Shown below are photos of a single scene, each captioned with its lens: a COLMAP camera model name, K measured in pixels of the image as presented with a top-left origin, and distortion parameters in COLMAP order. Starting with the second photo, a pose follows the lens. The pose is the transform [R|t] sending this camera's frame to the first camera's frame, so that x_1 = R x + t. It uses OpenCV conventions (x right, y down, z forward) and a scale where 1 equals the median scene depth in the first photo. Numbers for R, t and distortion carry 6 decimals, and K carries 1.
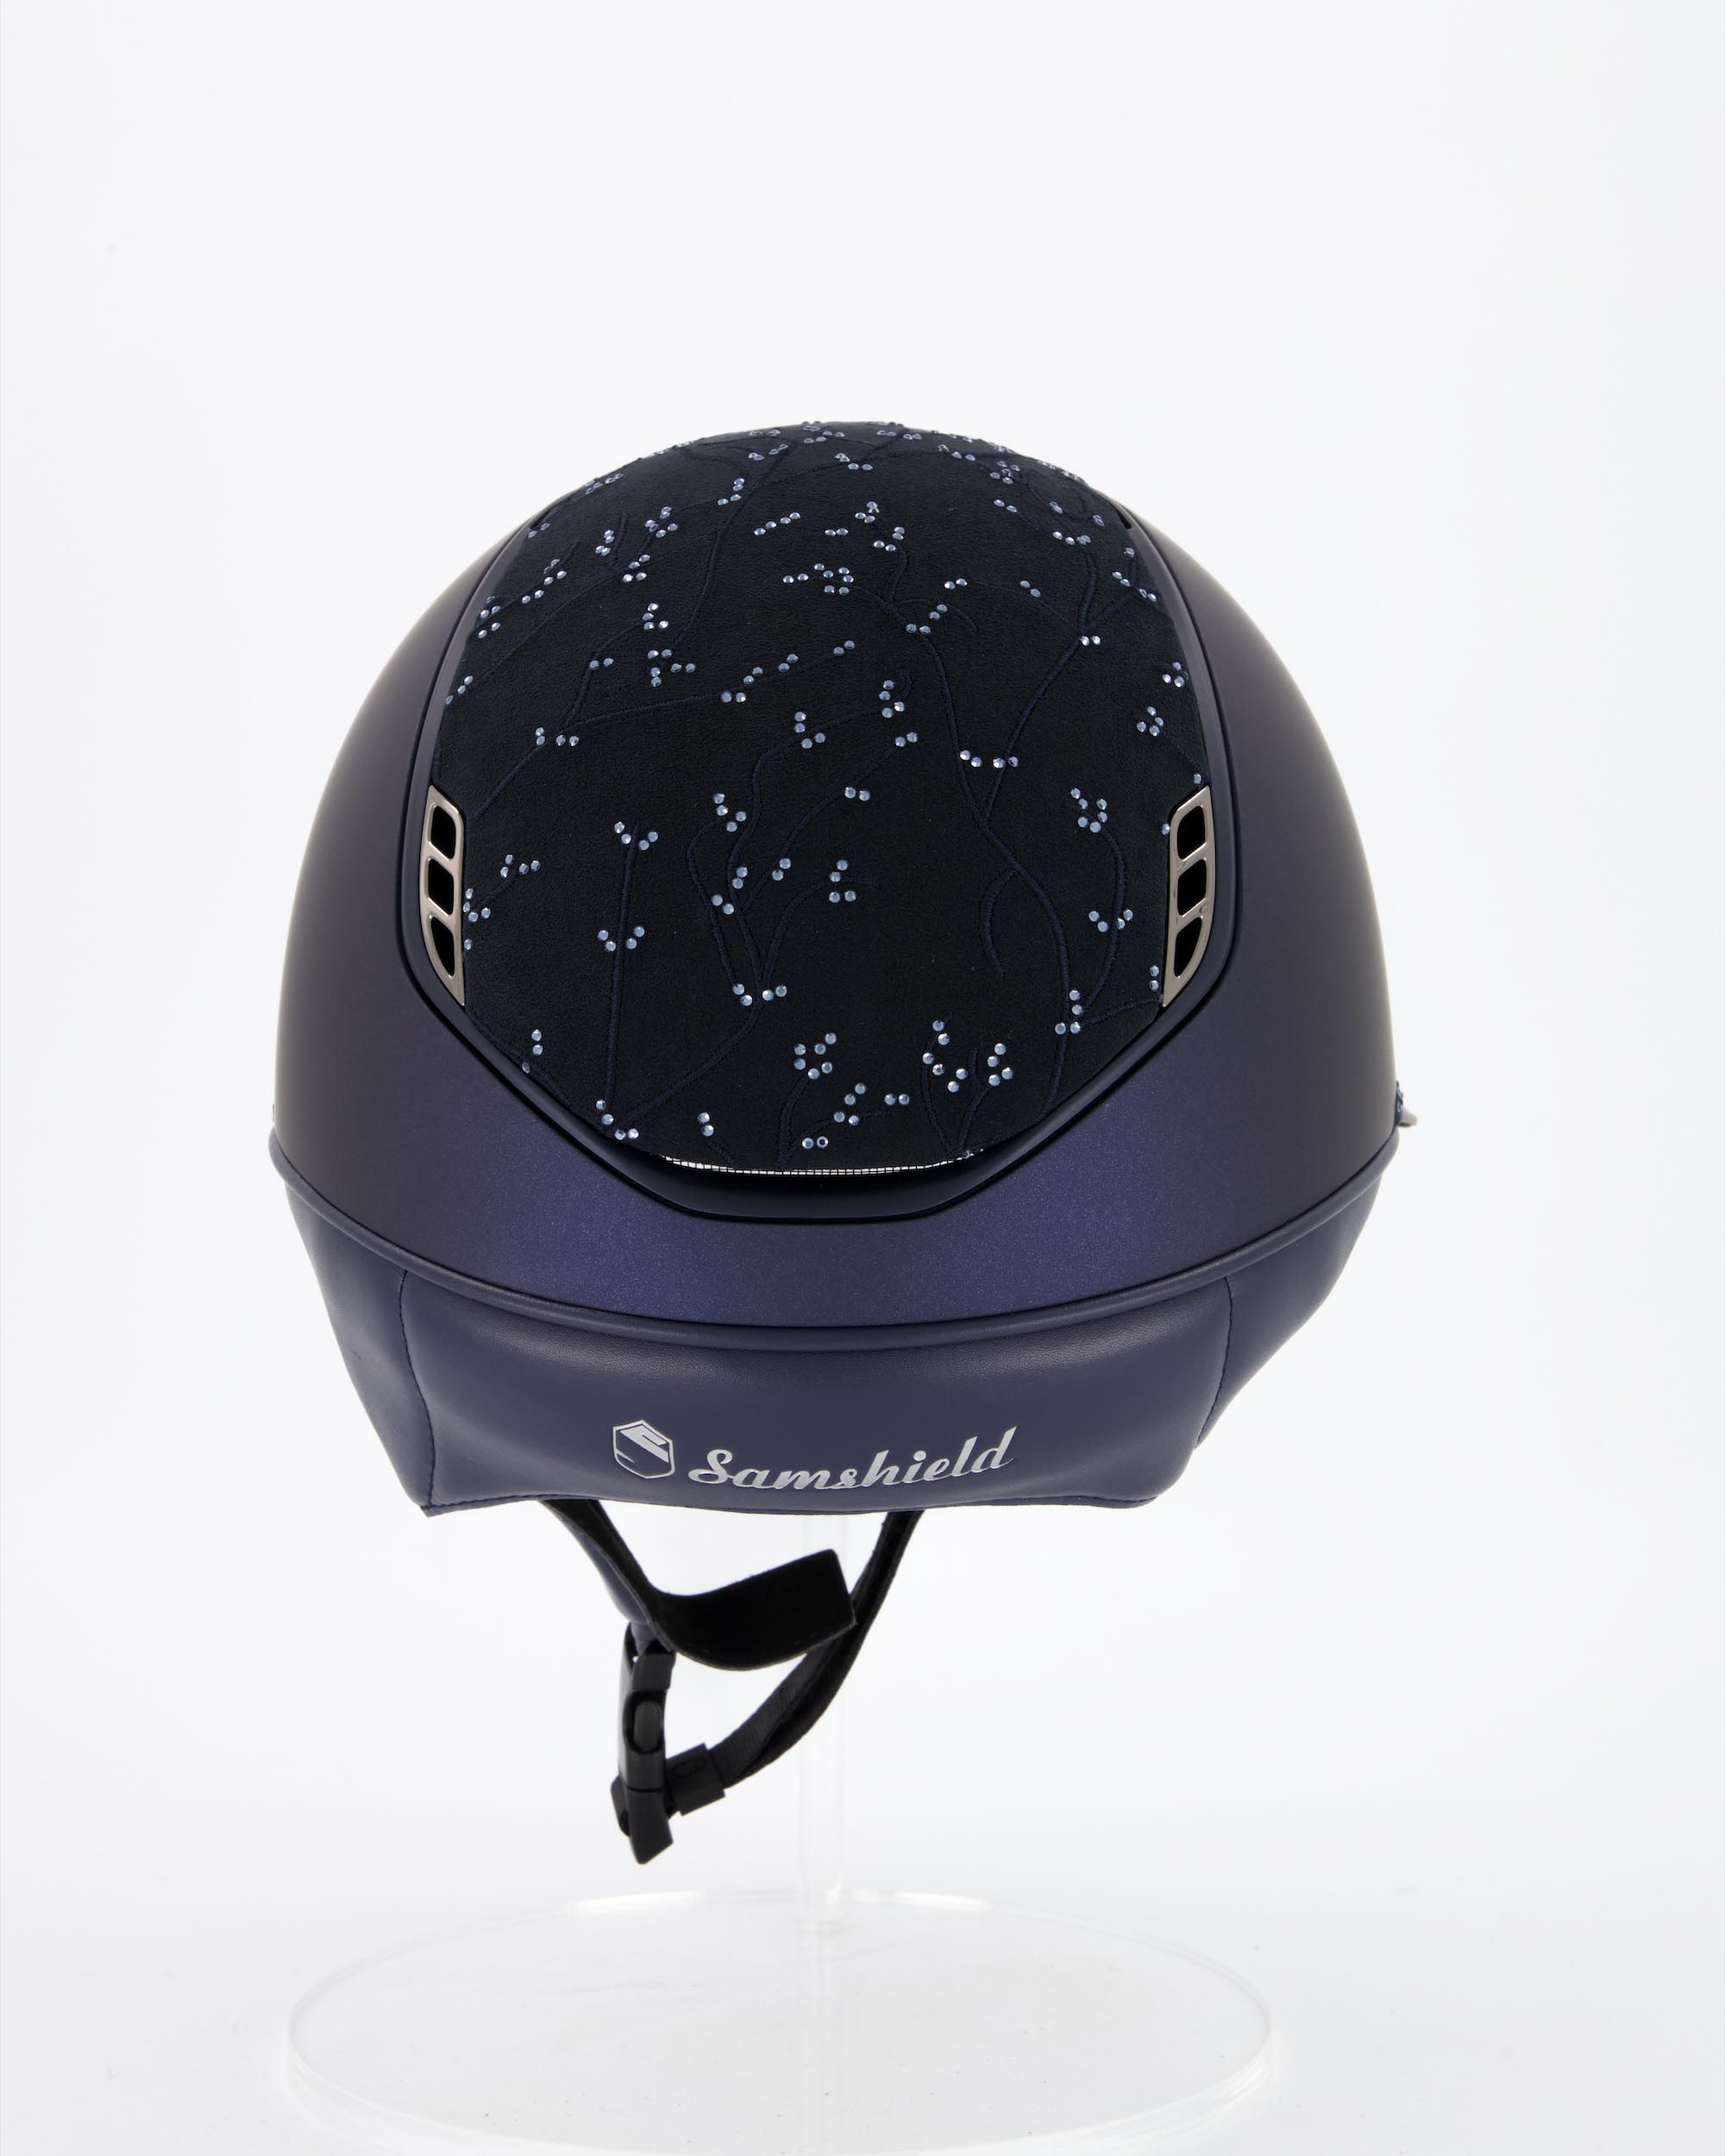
lens RADIAL K [[3547.8, 0, 866.0], [0, 3547.8, 1077.9], [0, 0, 1]] dist [0.268910, 0.000000]
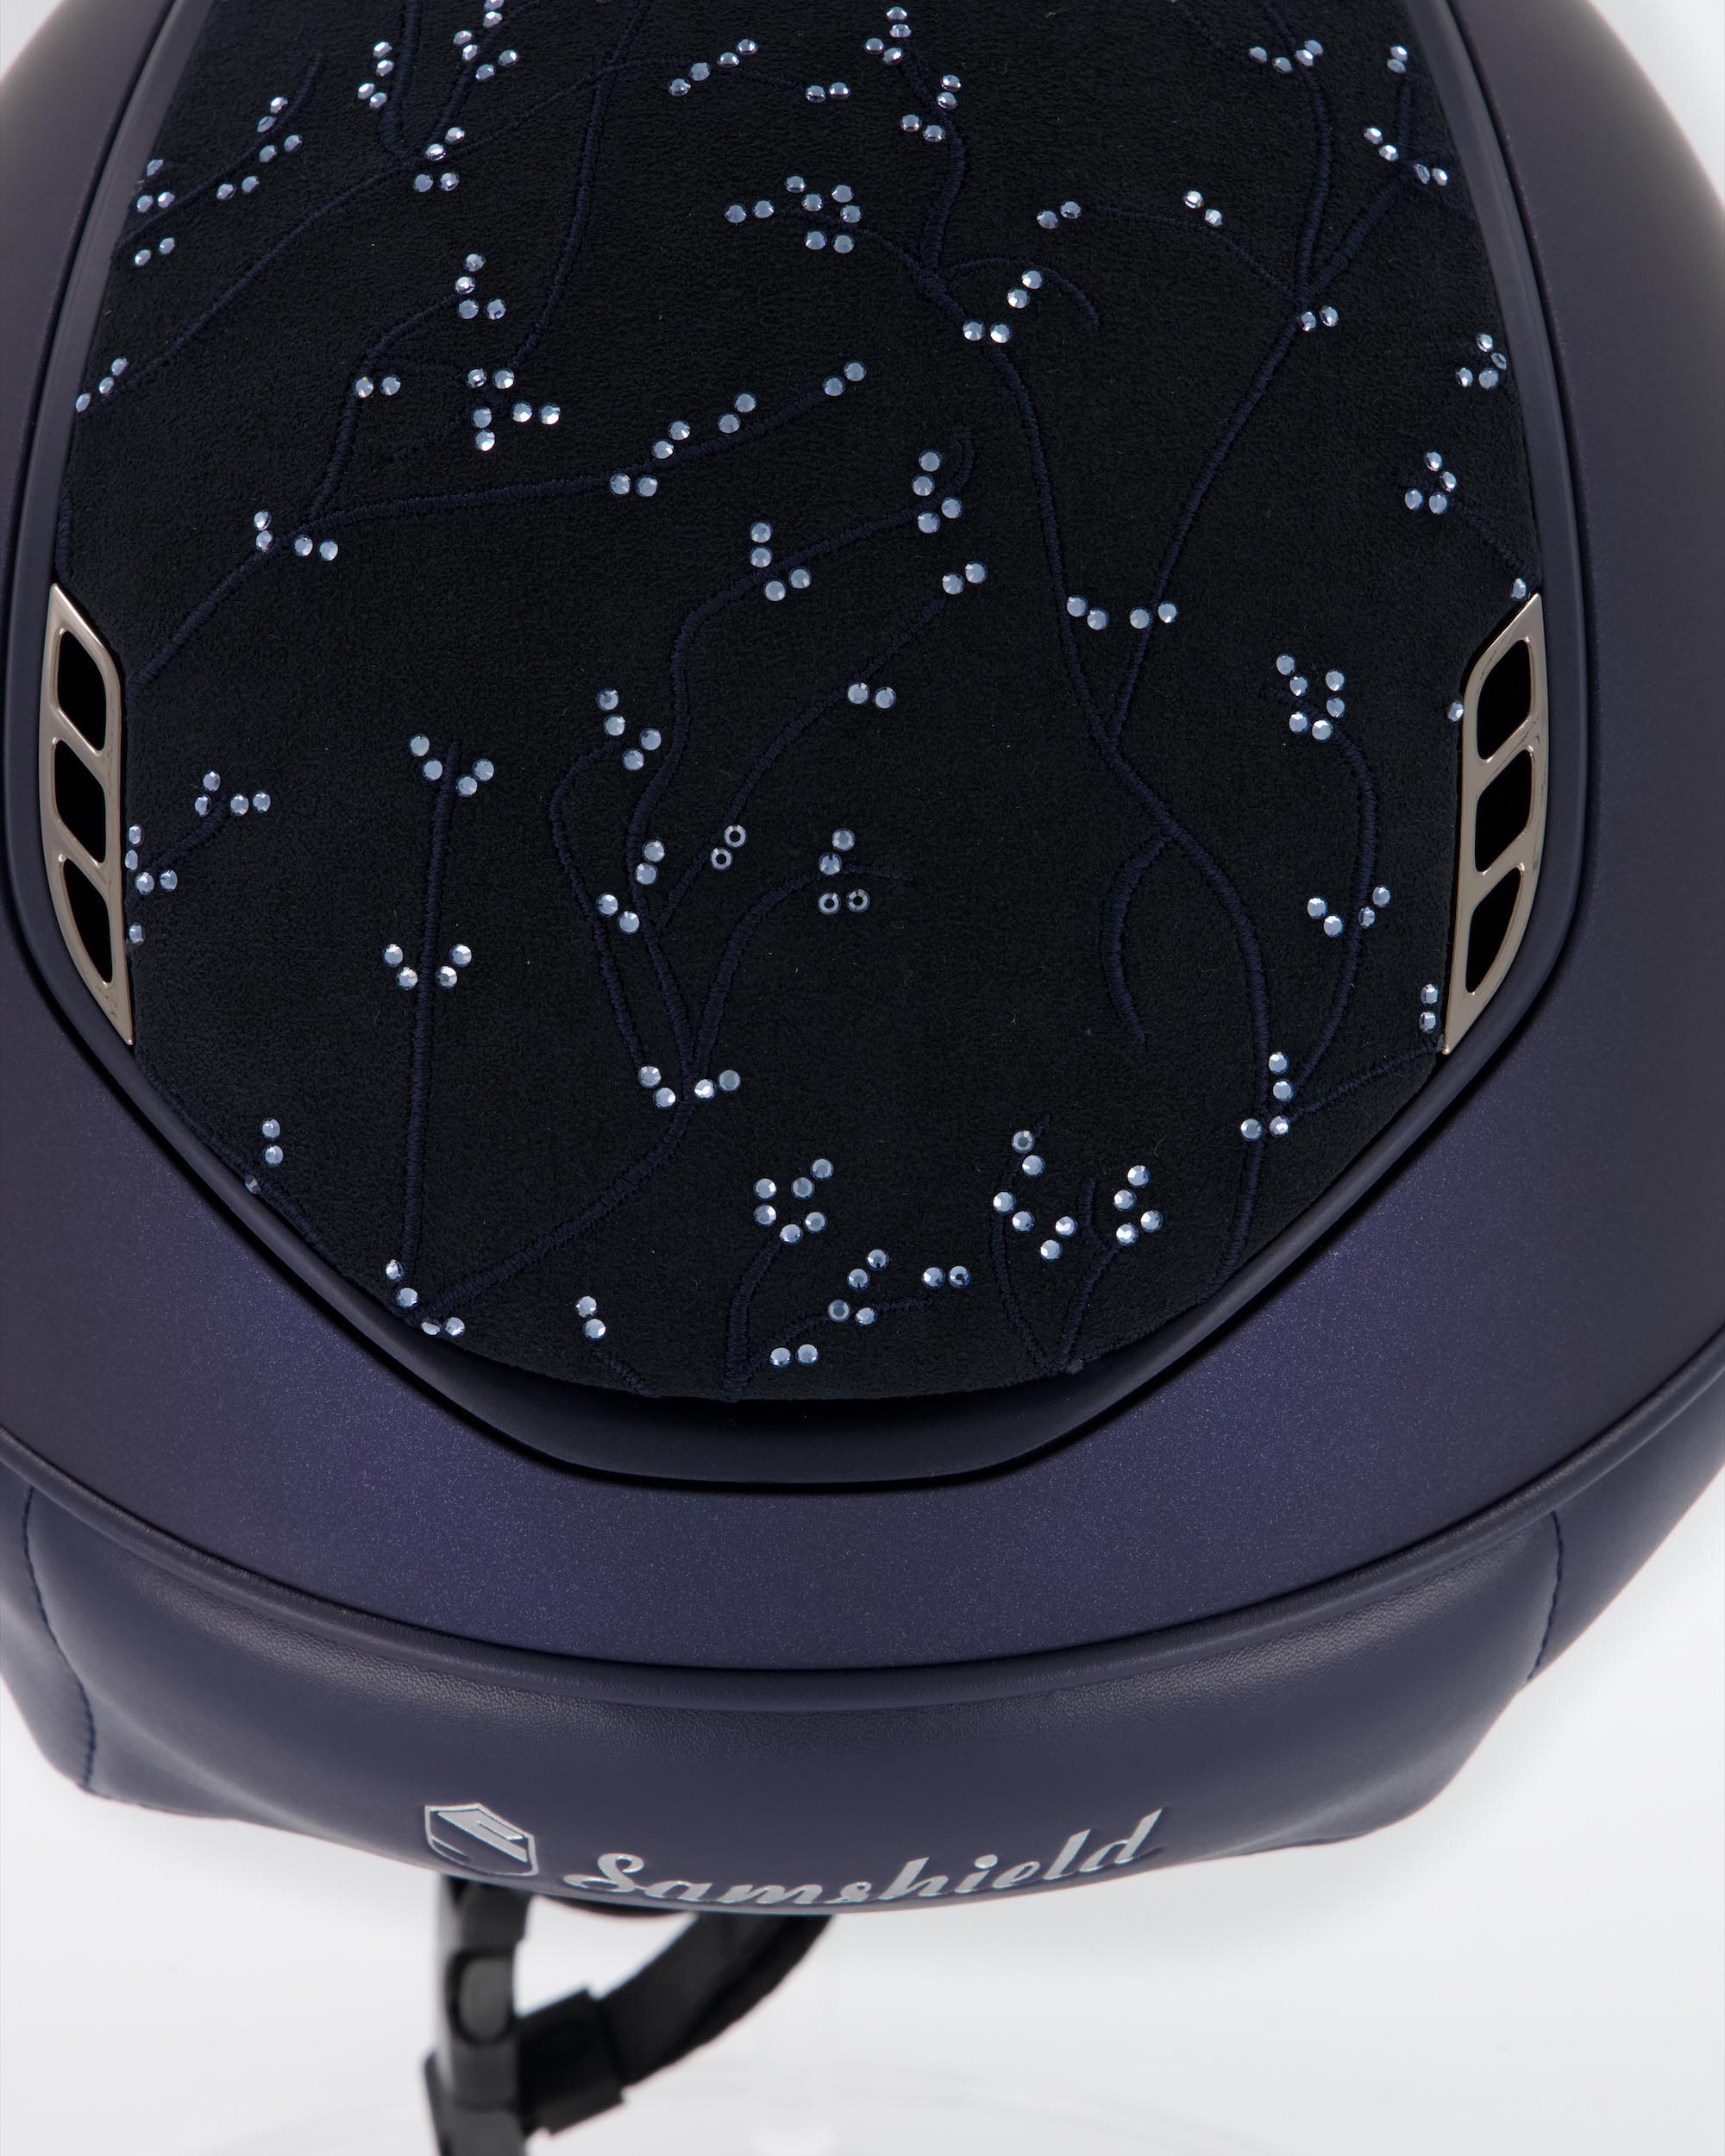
lens RADIAL K [[6713.4, 0, 863.1], [0, 6713.4, 1078.2], [0, 0, 1]] dist [0.553995, 0.000000]
pose [[0.999997, -0.001452, 0.001846, -0.005480], [0.000966, 0.970675, 0.240393, -0.260393], [-0.002141, -0.240391, 0.970674, 0.017332]]
